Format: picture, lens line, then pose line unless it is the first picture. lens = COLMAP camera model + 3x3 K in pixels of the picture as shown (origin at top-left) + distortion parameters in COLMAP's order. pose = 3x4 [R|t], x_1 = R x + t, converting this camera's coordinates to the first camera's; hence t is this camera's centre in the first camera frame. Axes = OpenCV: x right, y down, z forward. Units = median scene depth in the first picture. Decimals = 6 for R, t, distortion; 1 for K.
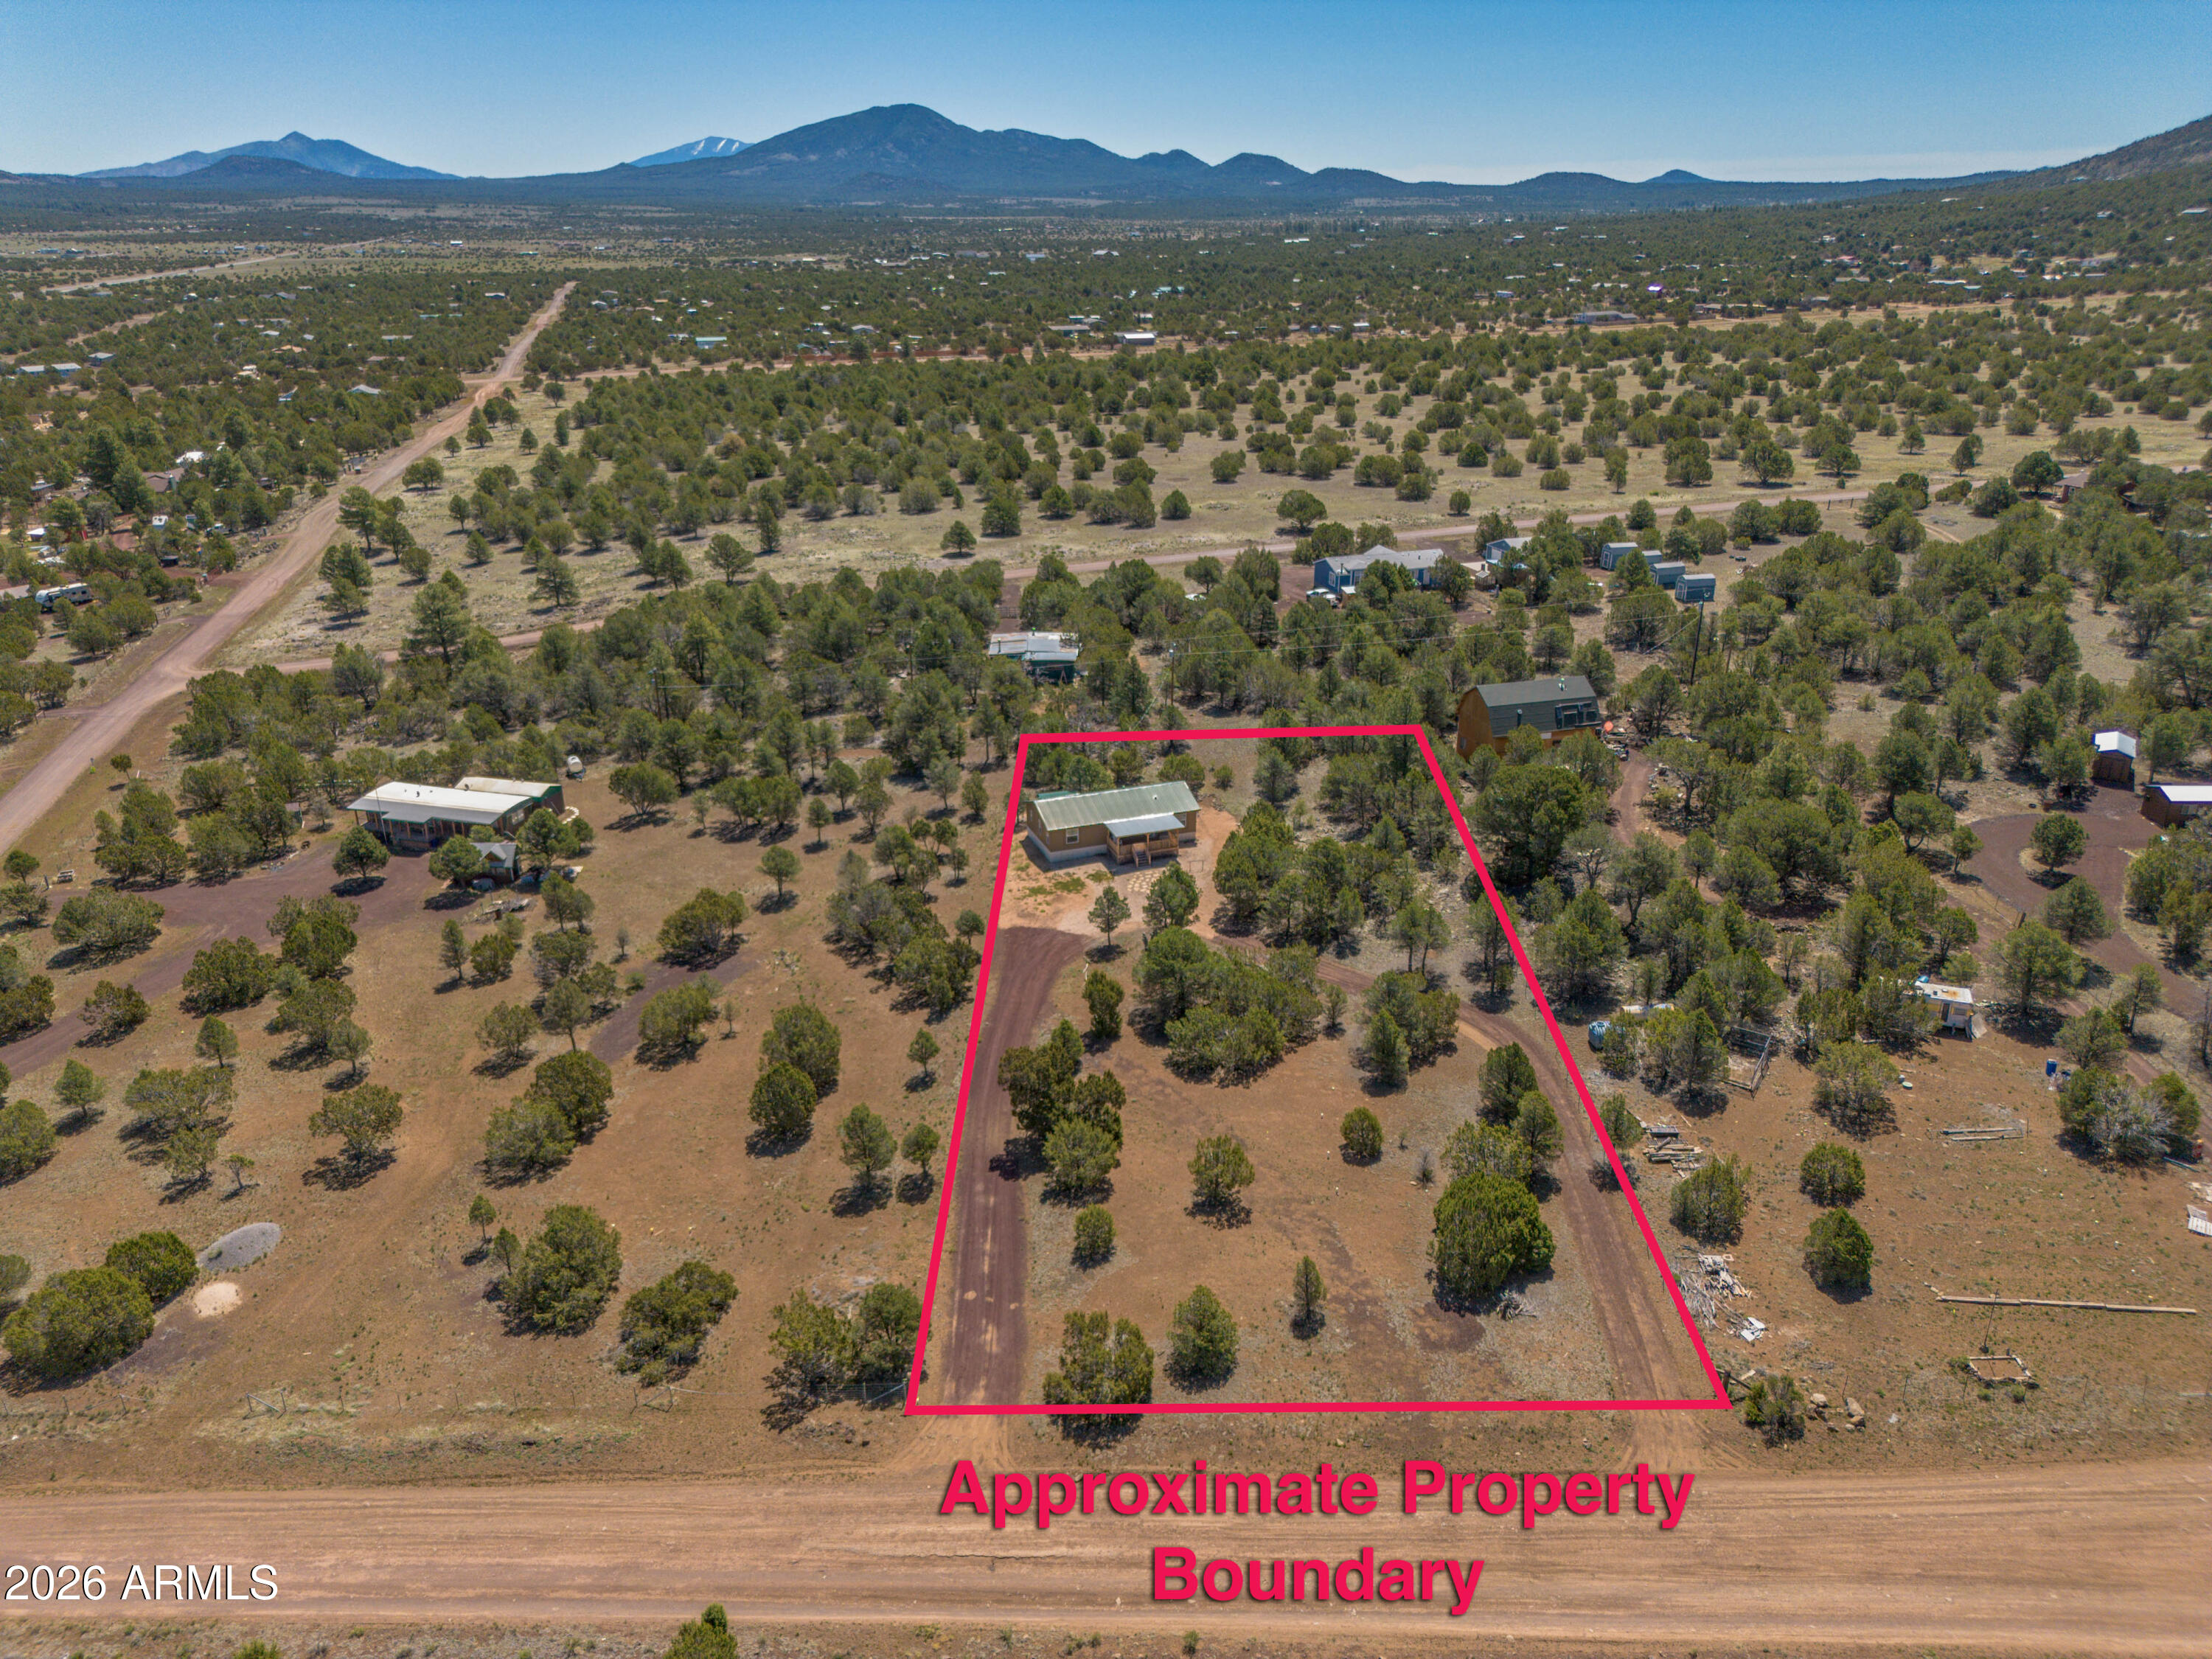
lens RADIAL K [[1537.1, 0, 1099.3], [0, 1537.1, 835.4], [0, 0, 1]] dist [0.036808, -0.027972]
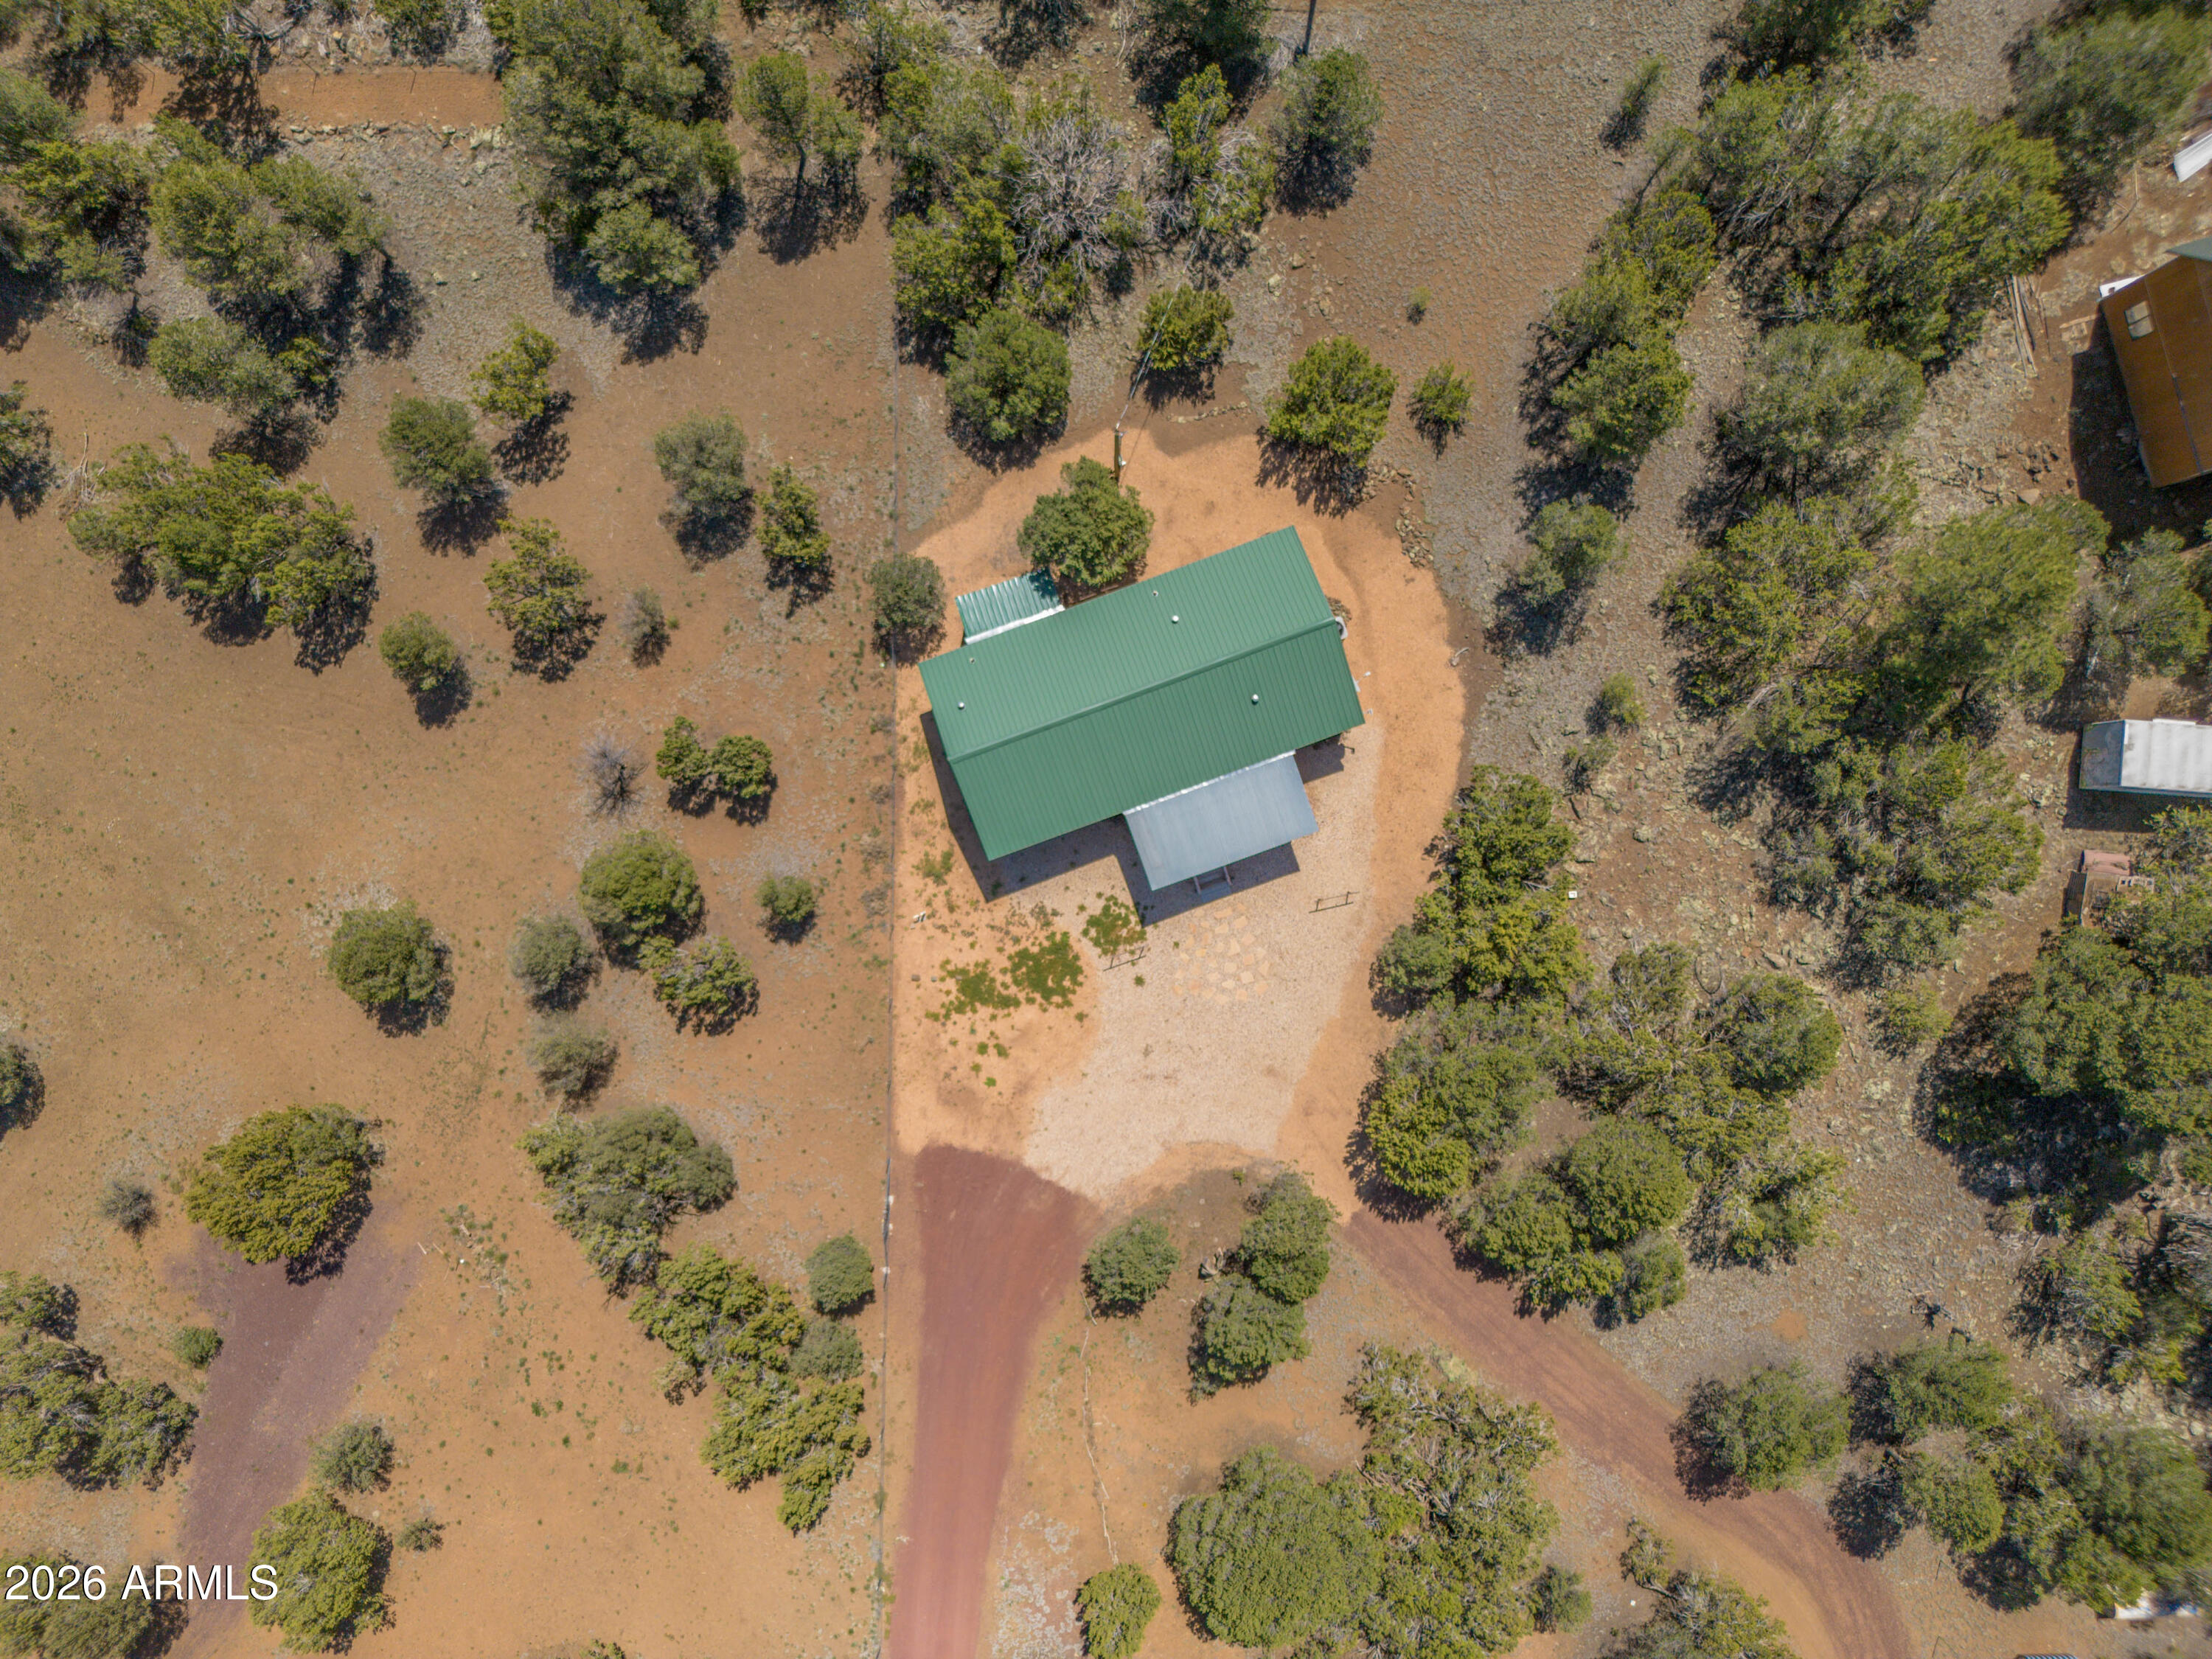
lens RADIAL K [[1537.1, 0, 1106.4], [0, 1537.1, 820.9], [0, 0, 1]] dist [0.036808, -0.027972]
pose [[0.999804, -0.004681, 0.019220, -0.008850], [-0.015846, 0.392124, 0.919776, -0.352627], [-0.011842, -0.919901, 0.391973, 0.760220]]
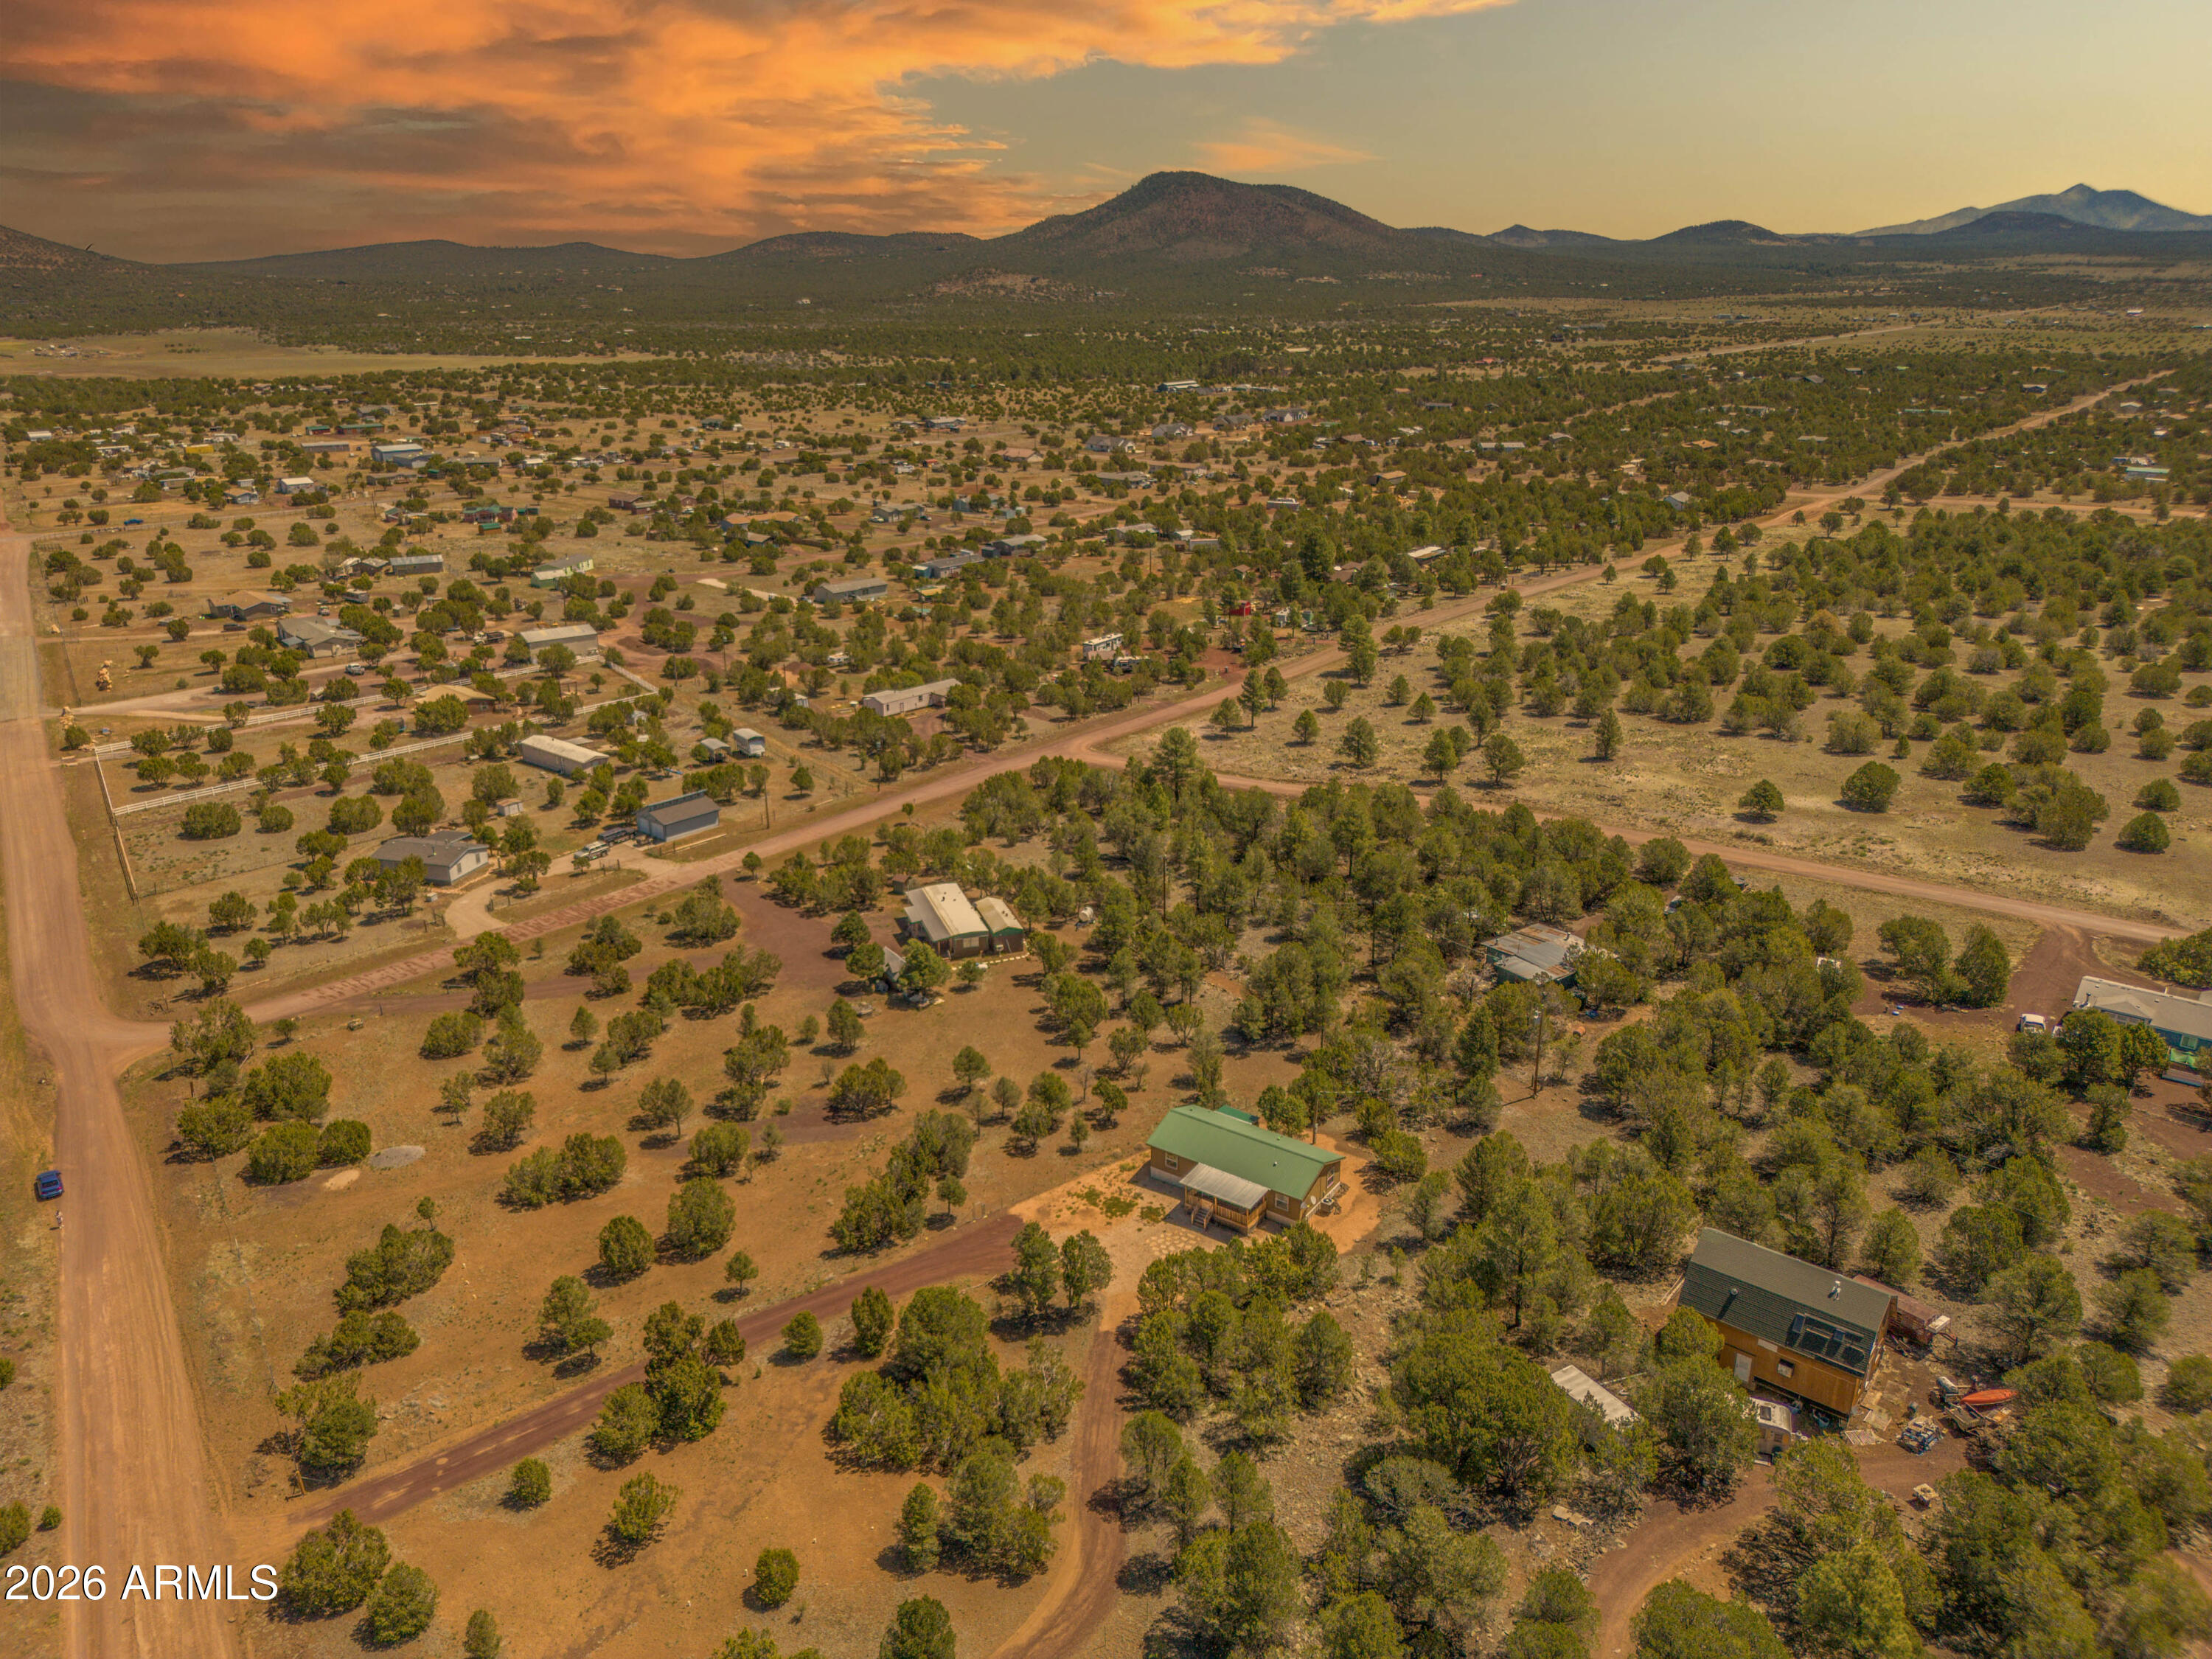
lens RADIAL K [[1537.1, 0, 1110.4], [0, 1537.1, 830.4], [0, 0, 1]] dist [0.036808, -0.027972]
pose [[0.582757, 0.306912, -0.752462, 0.554129], [-0.325278, 0.936625, 0.130111, -0.275883], [0.744707, 0.168936, 0.645656, 0.295717]]
